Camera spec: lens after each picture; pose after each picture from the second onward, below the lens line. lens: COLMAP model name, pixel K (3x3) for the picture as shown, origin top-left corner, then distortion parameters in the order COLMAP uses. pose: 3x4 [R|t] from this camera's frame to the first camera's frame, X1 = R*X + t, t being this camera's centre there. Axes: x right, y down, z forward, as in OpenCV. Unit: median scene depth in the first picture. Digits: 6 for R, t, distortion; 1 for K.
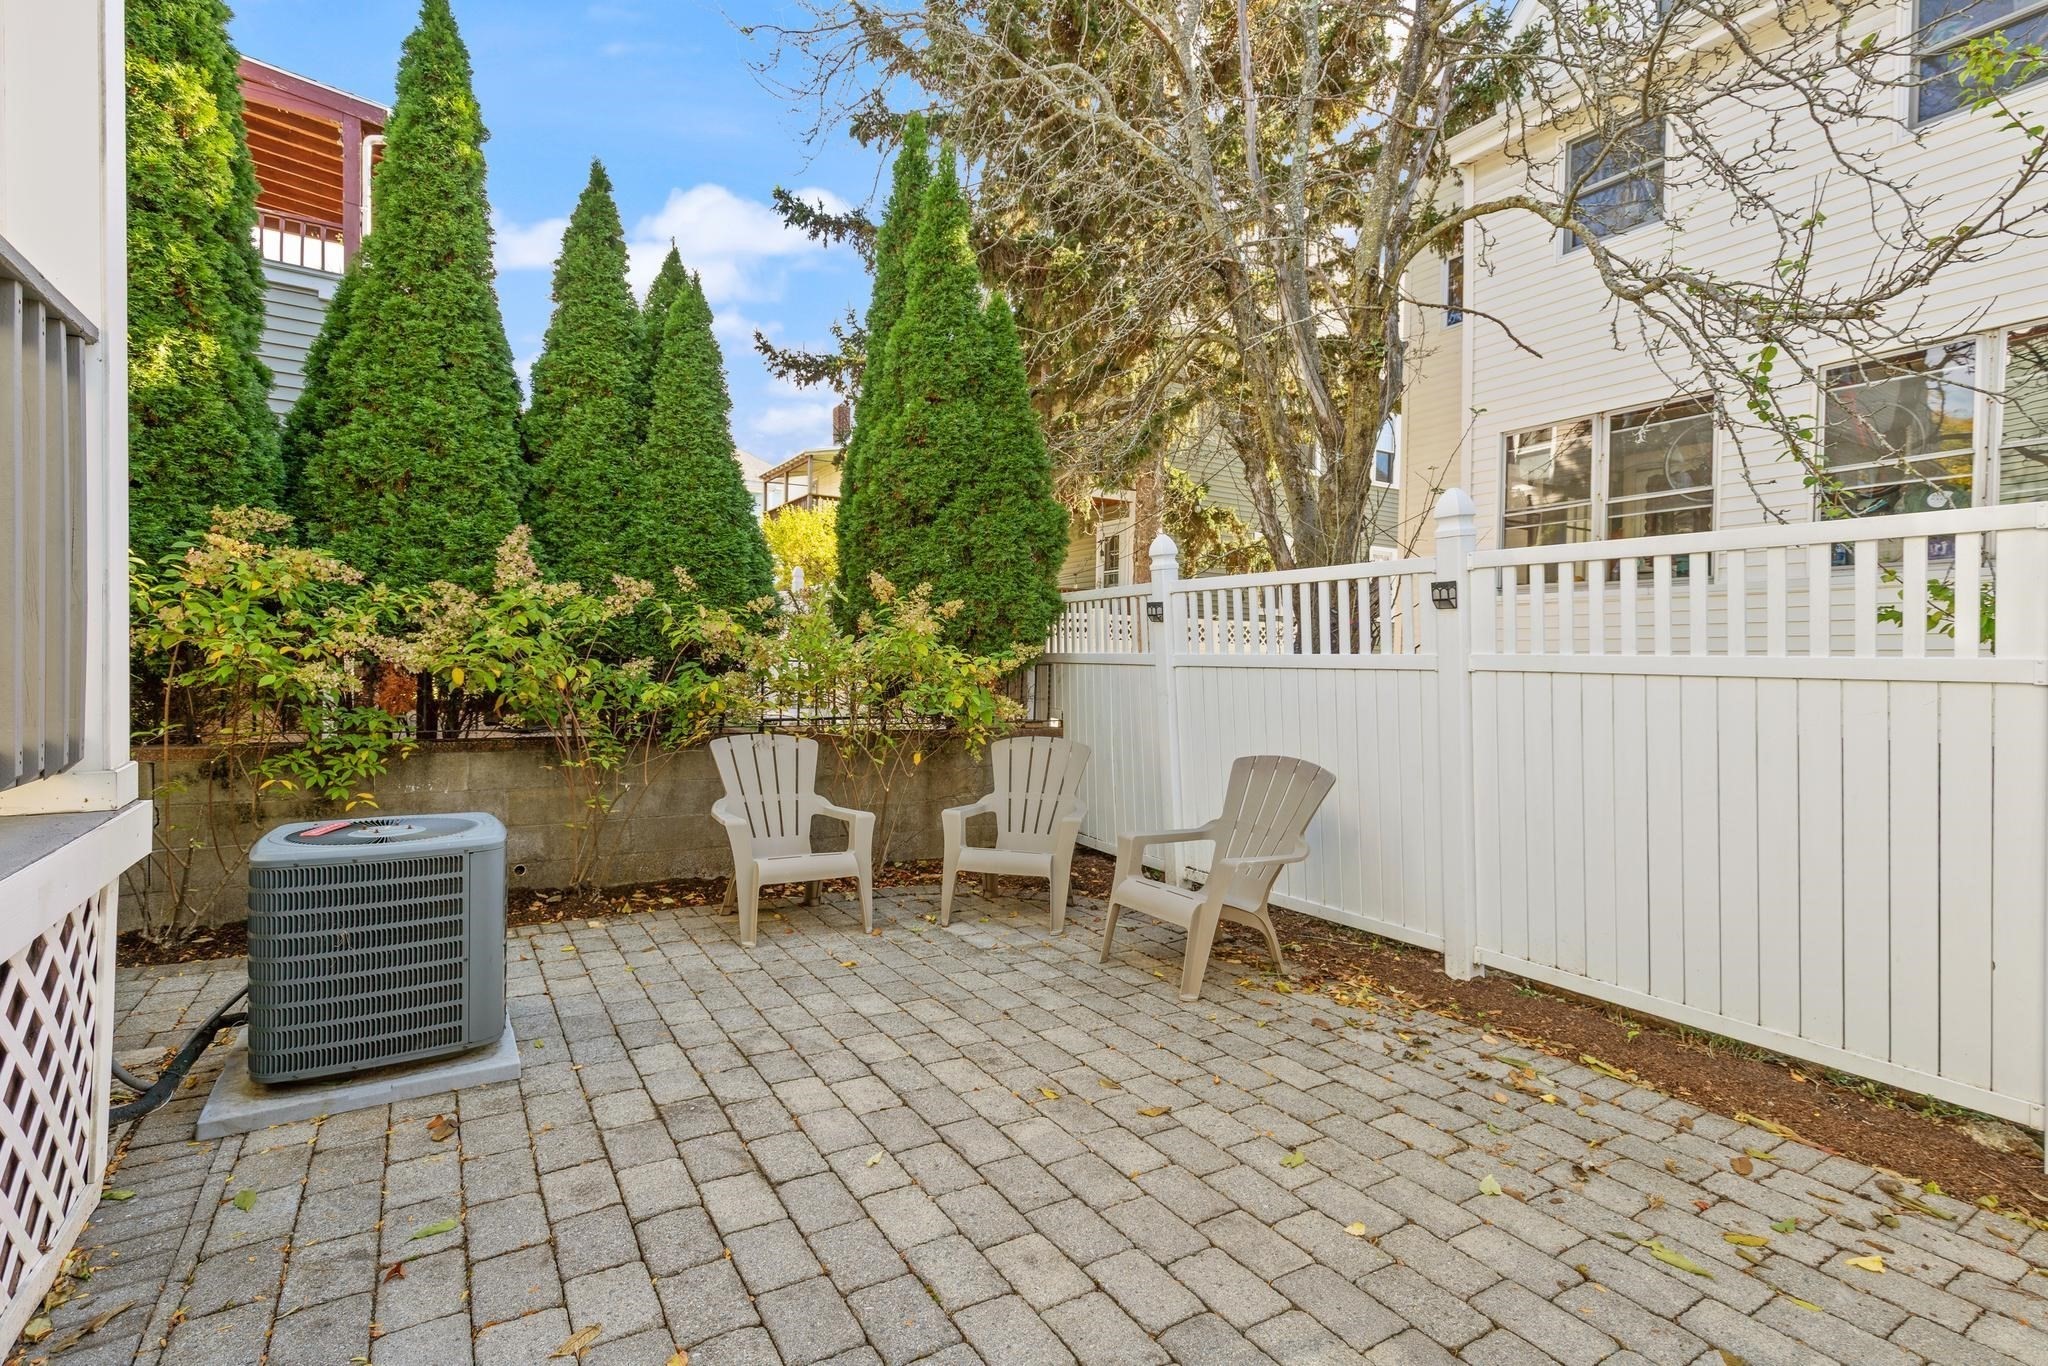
lens RADIAL K [[951.6, 0, 1031.9], [0, 951.6, 695.2], [0, 0, 1]] dist [0.005007, -0.000178]
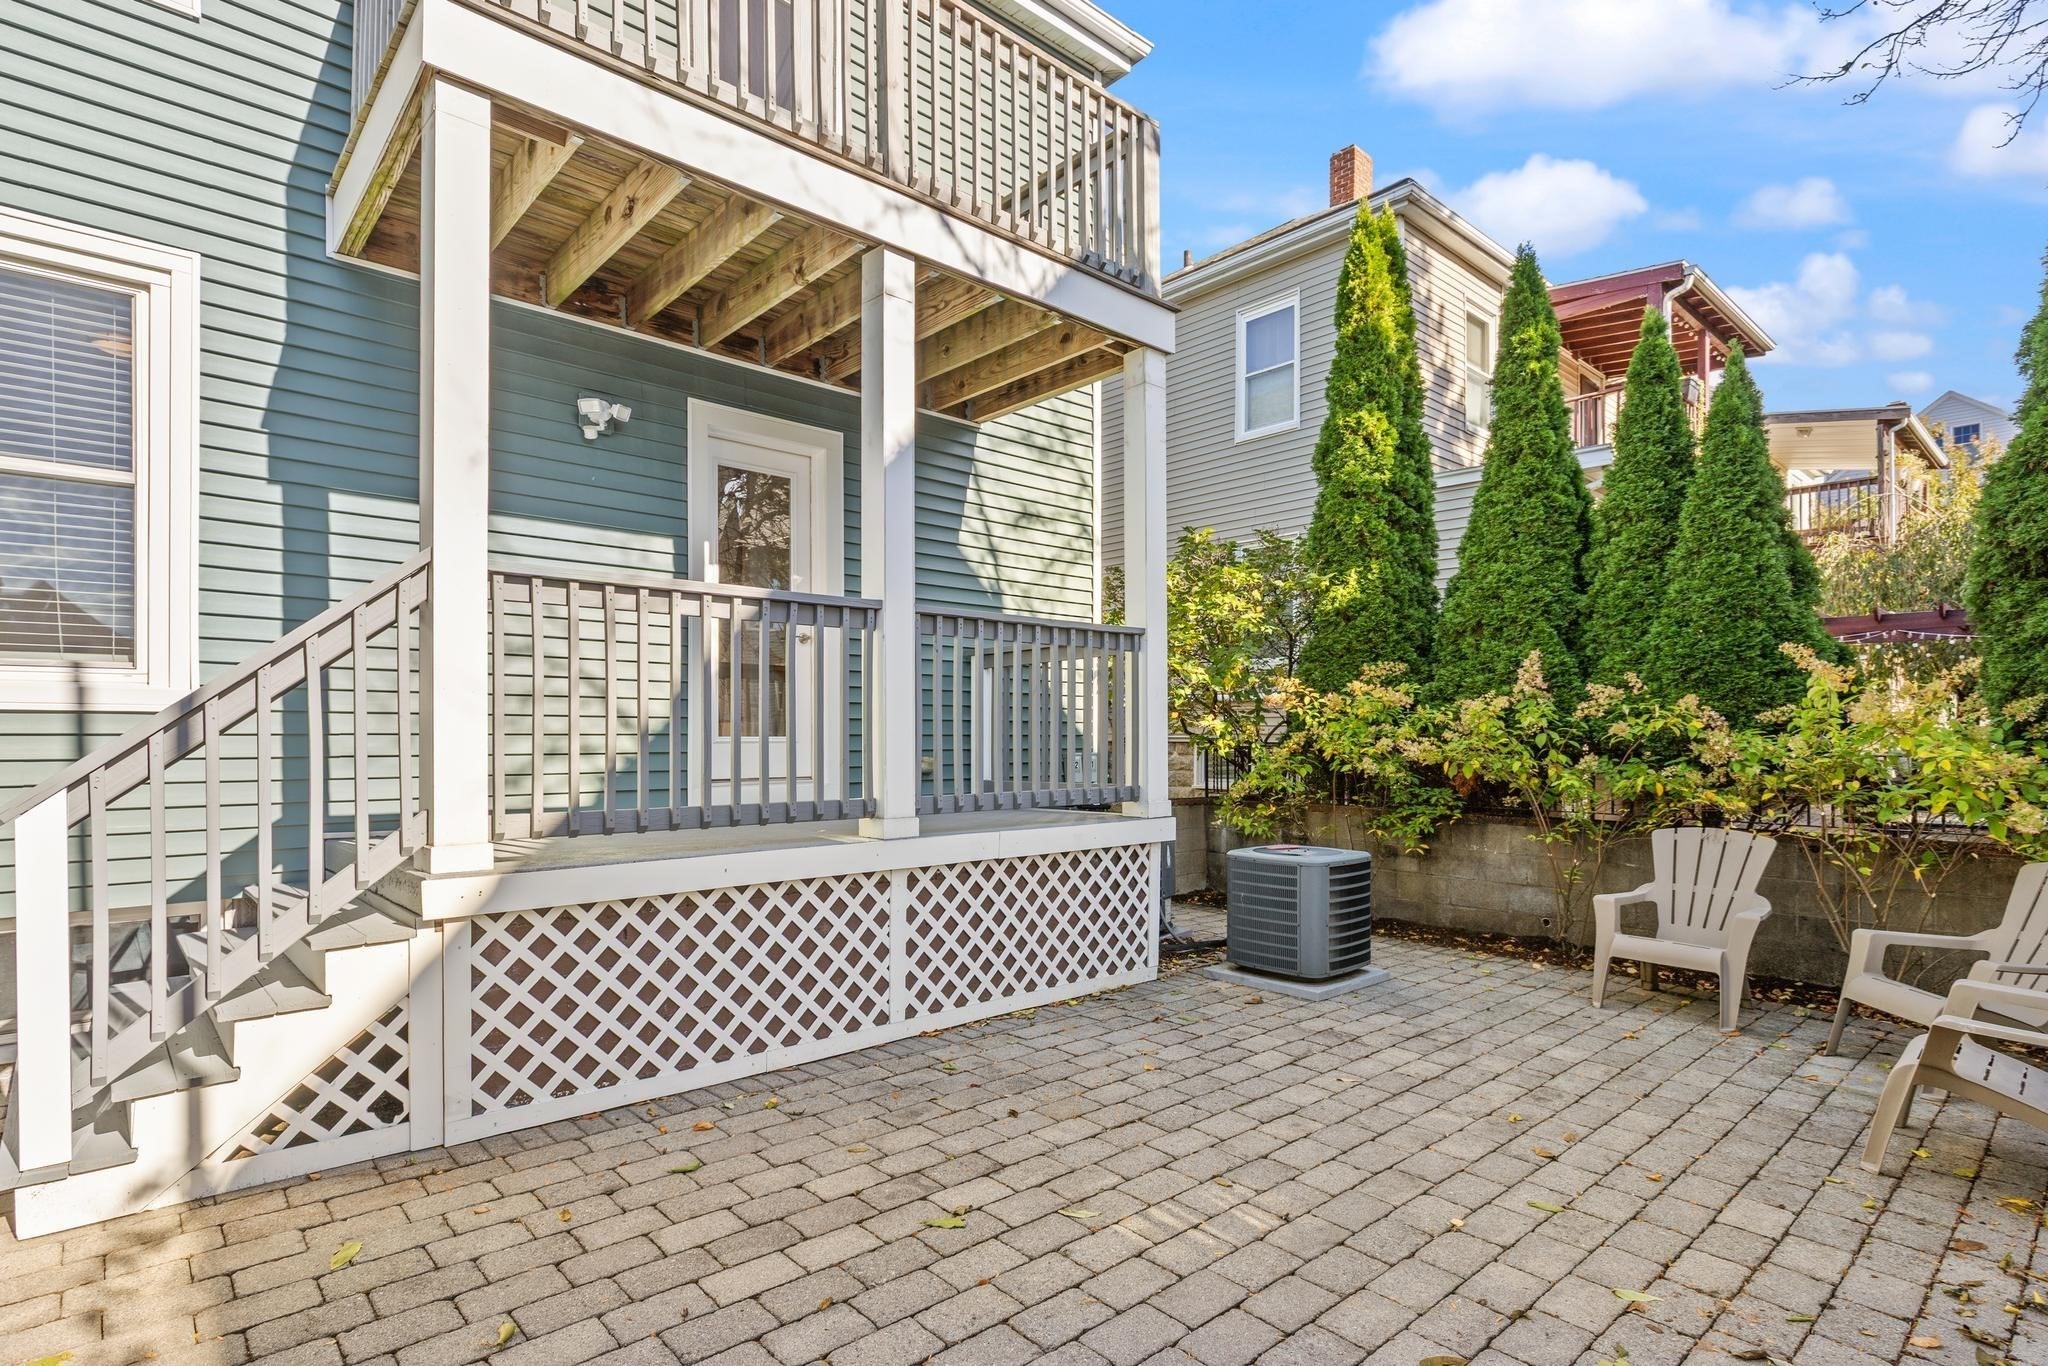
lens RADIAL K [[1030.3, 0, 1029.8], [0, 1030.3, 759.7], [0, 0, 1]] dist [-0.003368, -0.000796]
pose [[0.178272, 0.005721, -0.983965, 1.053556], [-0.031215, 0.999513, 0.000156, -0.014852], [0.983486, 0.030687, 0.178363, 0.133470]]
